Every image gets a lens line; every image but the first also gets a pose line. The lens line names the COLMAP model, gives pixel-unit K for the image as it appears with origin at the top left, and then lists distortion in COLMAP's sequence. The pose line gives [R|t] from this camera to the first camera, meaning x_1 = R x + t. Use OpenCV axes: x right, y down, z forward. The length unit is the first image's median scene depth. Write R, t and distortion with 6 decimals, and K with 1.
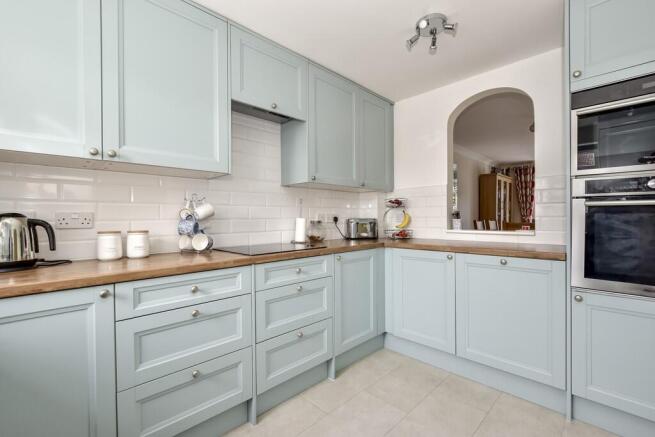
lens RADIAL K [[289.6, 0, 326.5], [0, 289.6, 219.3], [0, 0, 1]] dist [-0.002223, 0.000267]
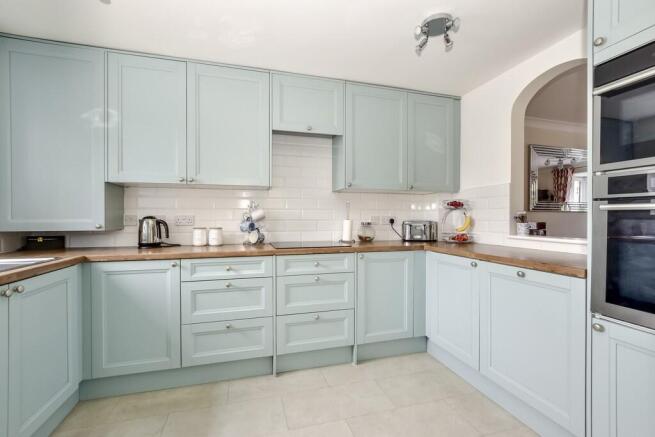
lens RADIAL K [[289.6, 0, 327.1], [0, 289.6, 218.6], [0, 0, 1]] dist [-0.002223, 0.000267]
pose [[0.876208, 0.009286, -0.481844, 0.525798], [-0.008774, 0.999956, 0.003315, -0.016296], [0.481853, 0.001323, 0.876251, -0.037878]]
